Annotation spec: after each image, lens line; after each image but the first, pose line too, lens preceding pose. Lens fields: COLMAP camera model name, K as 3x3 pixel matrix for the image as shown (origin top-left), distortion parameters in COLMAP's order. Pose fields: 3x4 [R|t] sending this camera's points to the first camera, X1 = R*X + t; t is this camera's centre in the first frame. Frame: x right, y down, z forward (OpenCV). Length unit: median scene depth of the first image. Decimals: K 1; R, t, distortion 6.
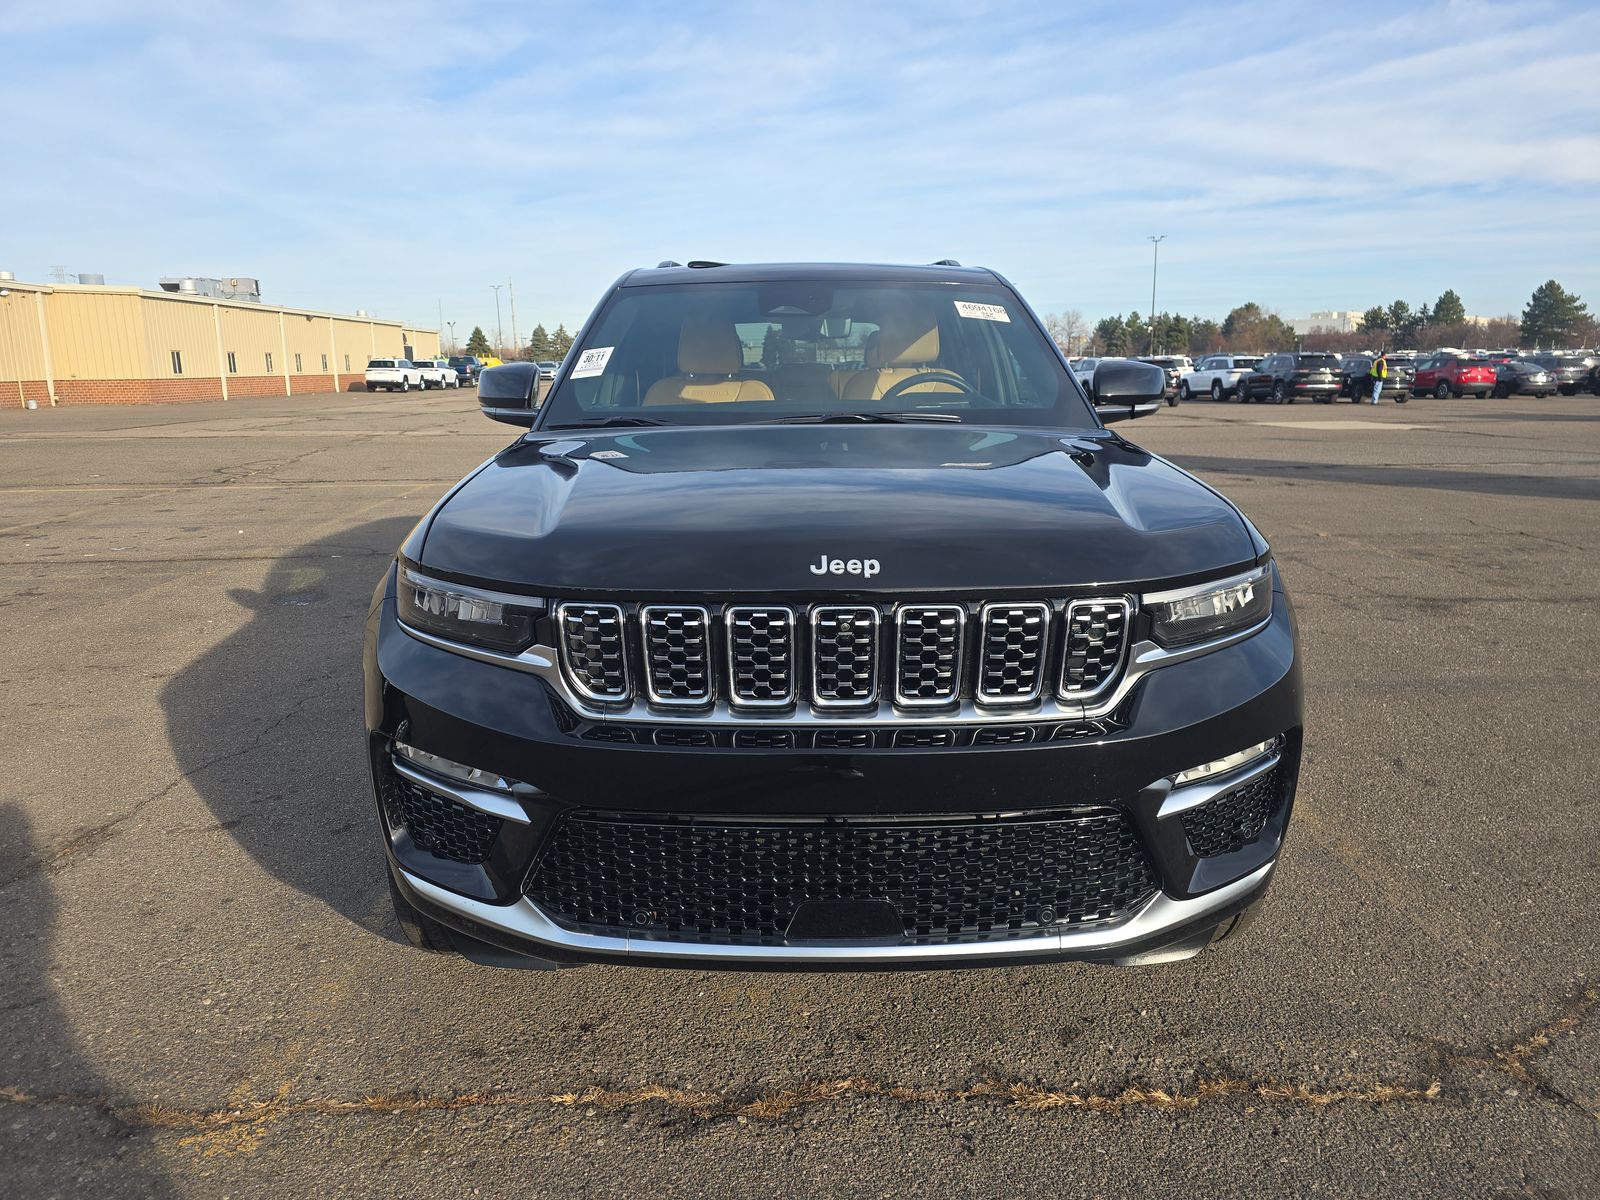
lens RADIAL K [[1075.0, 0, 800.0], [0, 1075.0, 600.0], [0, 0, 1]] dist [-0.001137, -0.004140]
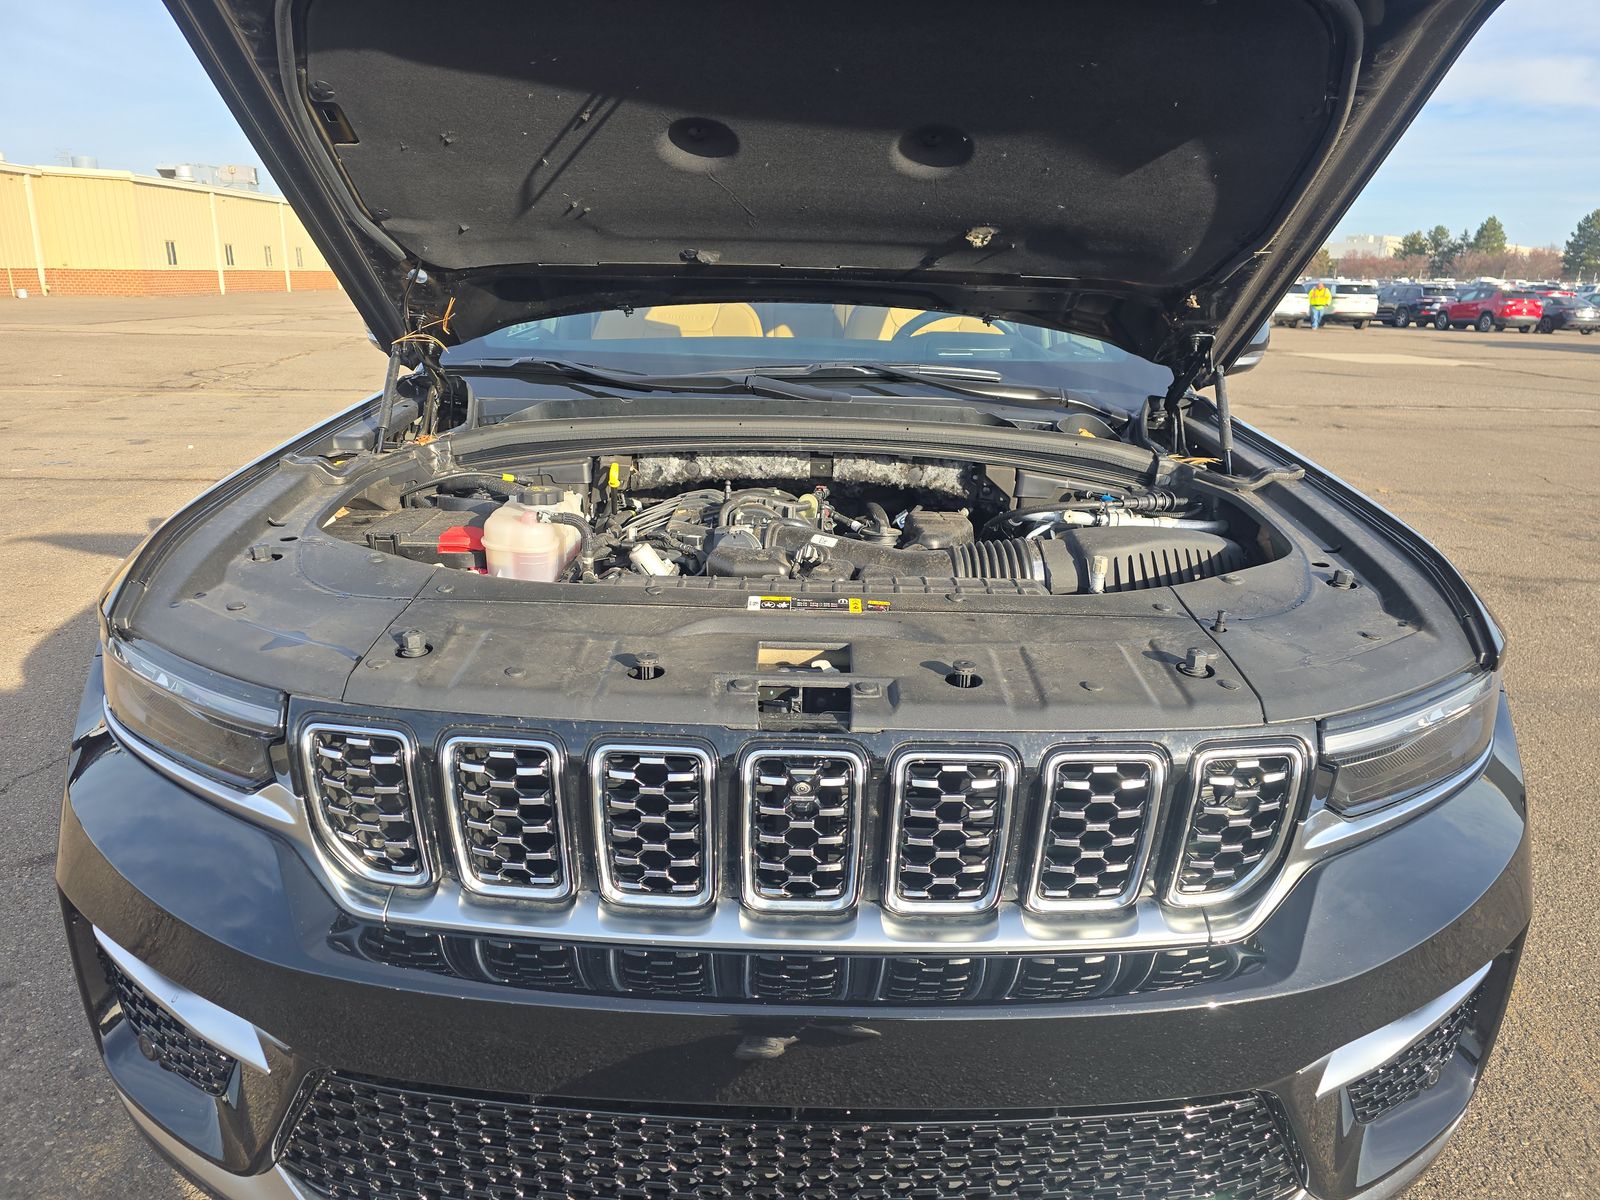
lens RADIAL K [[1059.8, 0, 800.0], [0, 1059.8, 600.0], [0, 0, 1]] dist [-0.003280, -0.004933]
pose [[0.999419, 0.033062, -0.008241, 0.010501], [-0.032254, 0.995939, 0.084050, -0.029939], [0.010987, -0.083735, 0.996427, 0.112958]]
